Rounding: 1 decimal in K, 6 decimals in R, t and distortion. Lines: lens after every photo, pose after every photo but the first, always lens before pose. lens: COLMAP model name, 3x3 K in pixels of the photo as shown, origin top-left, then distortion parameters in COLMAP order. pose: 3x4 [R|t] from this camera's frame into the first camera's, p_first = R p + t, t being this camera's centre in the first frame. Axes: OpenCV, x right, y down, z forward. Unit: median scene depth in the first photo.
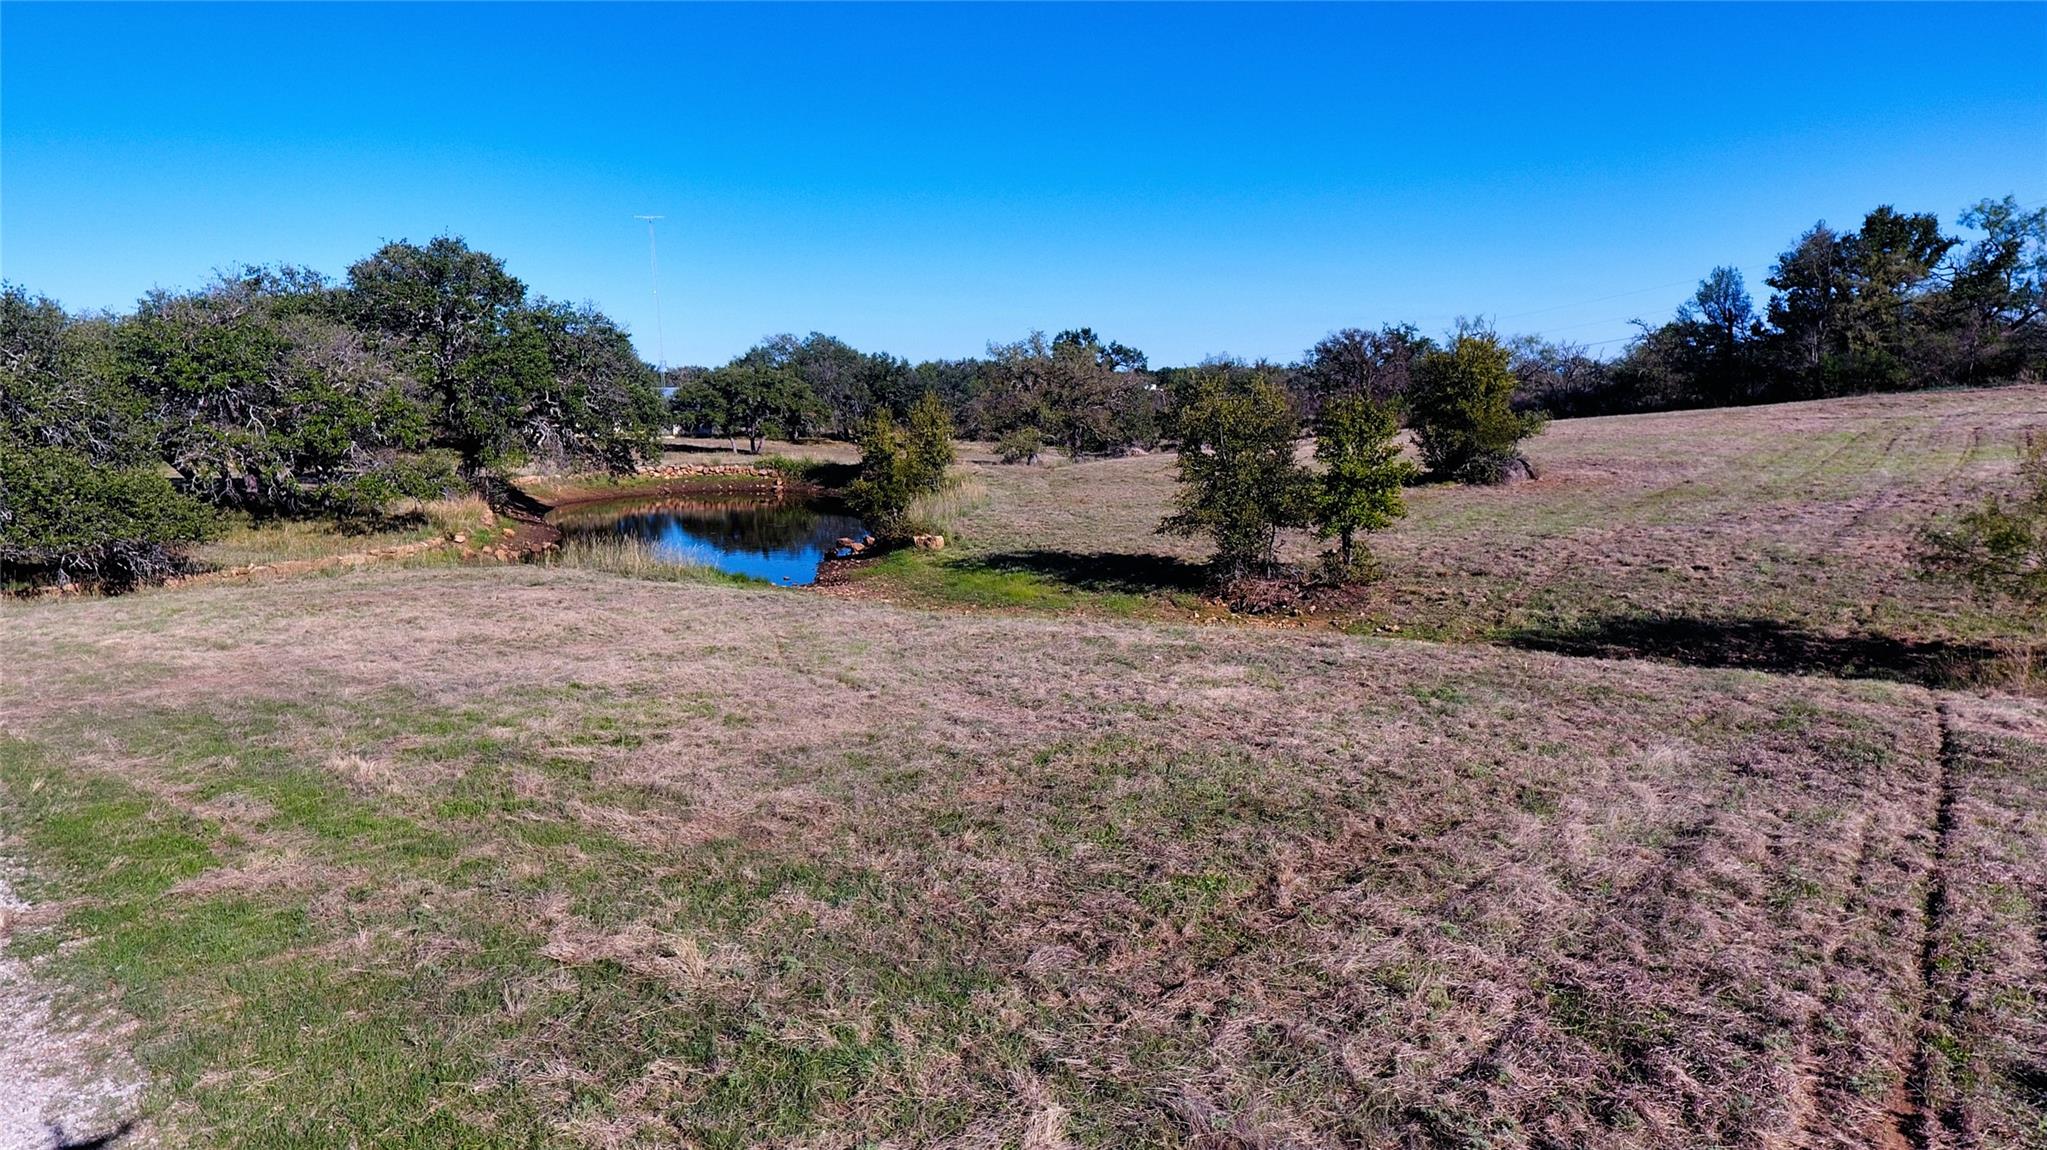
lens RADIAL K [[1190.3, 0, 1011.5], [0, 1190.3, 571.3], [0, 0, 1]] dist [-0.000613, -0.000044]
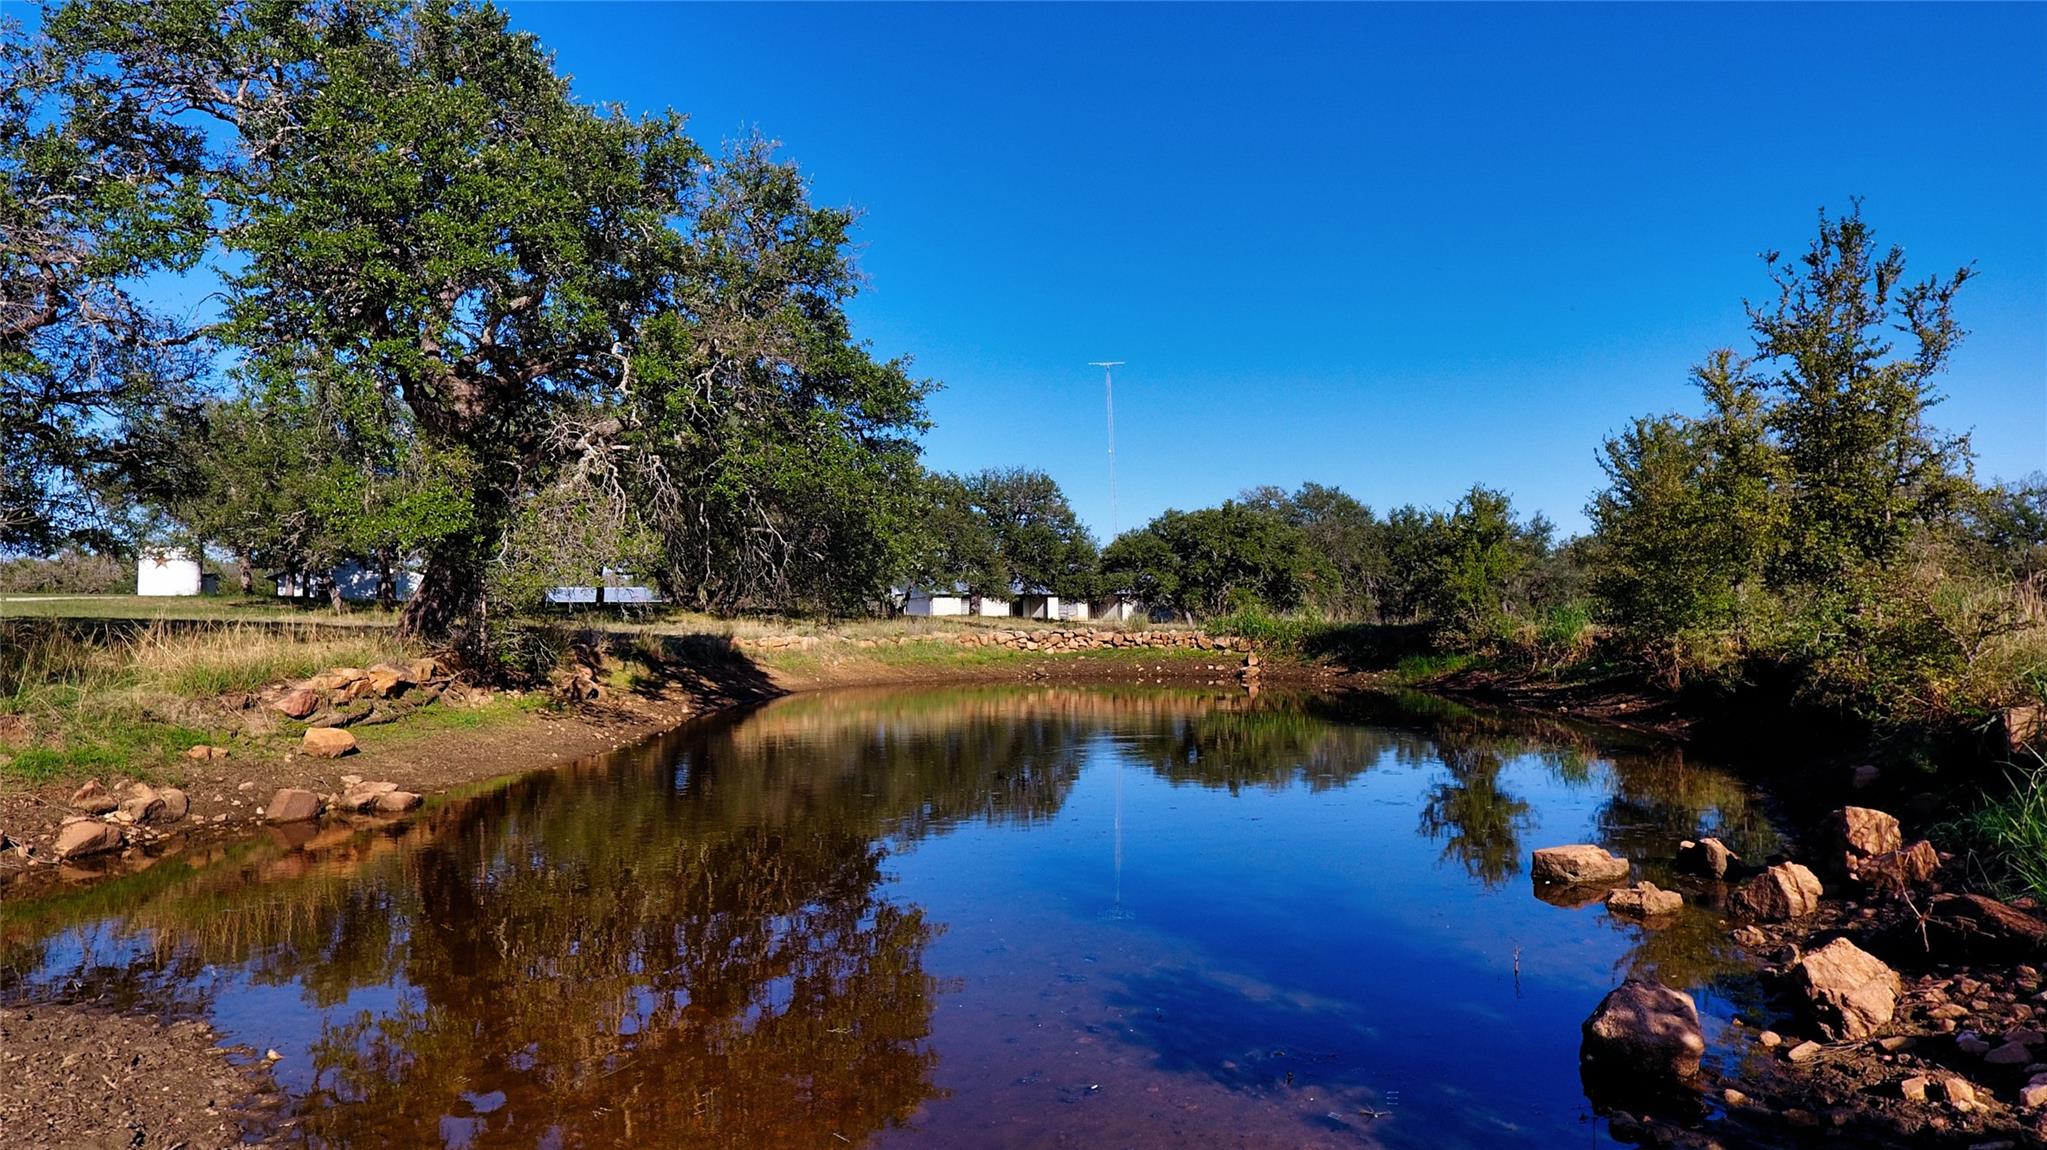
lens RADIAL K [[1190.3, 0, 1008.2], [0, 1190.3, 577.2], [0, 0, 1]] dist [-0.000613, -0.000044]
pose [[0.921136, -0.012488, -0.389040, -0.066714], [-0.056015, 0.984828, -0.164241, -0.014952], [0.385189, 0.173081, 0.906462, 0.352526]]
